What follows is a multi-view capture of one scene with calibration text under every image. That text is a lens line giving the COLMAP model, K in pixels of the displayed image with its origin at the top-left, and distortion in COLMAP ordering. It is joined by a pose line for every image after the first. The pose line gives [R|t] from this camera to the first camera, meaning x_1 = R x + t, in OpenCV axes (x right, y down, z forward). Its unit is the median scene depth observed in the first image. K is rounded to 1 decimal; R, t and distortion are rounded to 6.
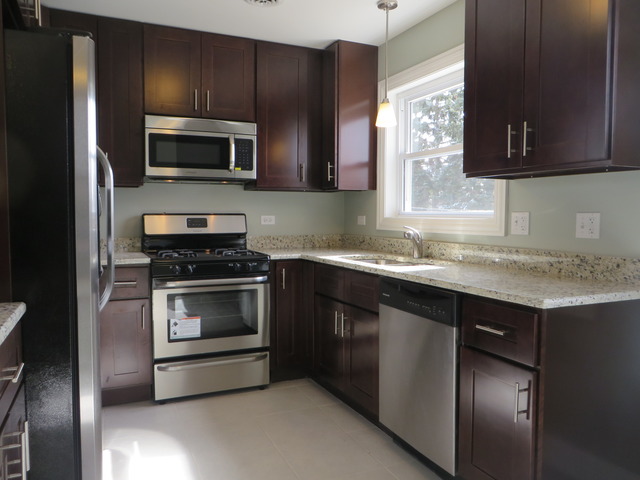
lens RADIAL K [[521.6, 0, 323.8], [0, 521.6, 236.5], [0, 0, 1]] dist [0.149499, 0.003847]
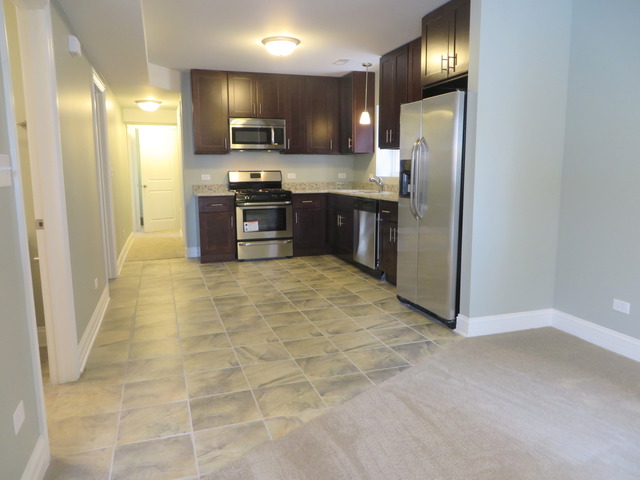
lens RADIAL K [[483.1, 0, 319.5], [0, 483.1, 239.6], [0, 0, 1]] dist [-0.005759, 0.003418]
pose [[0.996835, 0.003634, -0.079418, 0.132872], [0.003964, 0.995440, 0.095307, 0.047883], [0.079402, -0.095320, 0.992275, -0.749907]]
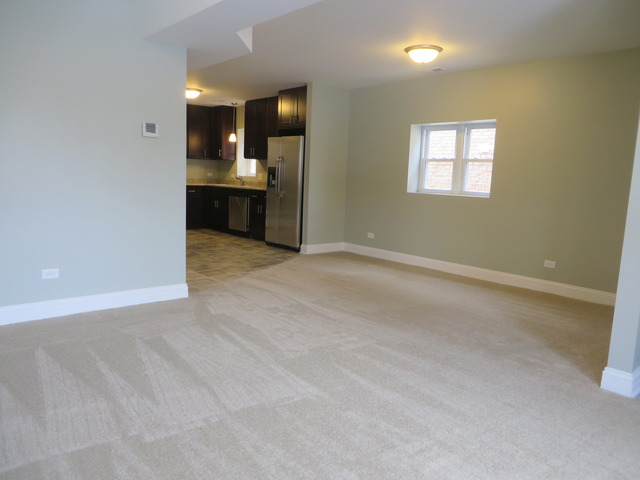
lens RADIAL K [[483.1, 0, 319.4], [0, 483.1, 241.1], [0, 0, 1]] dist [-0.005759, 0.003418]
pose [[0.950441, -0.008397, 0.310792, -0.207051], [-0.020785, 0.995683, 0.090466, 0.096223], [-0.310210, -0.092442, 0.946163, -1.661784]]
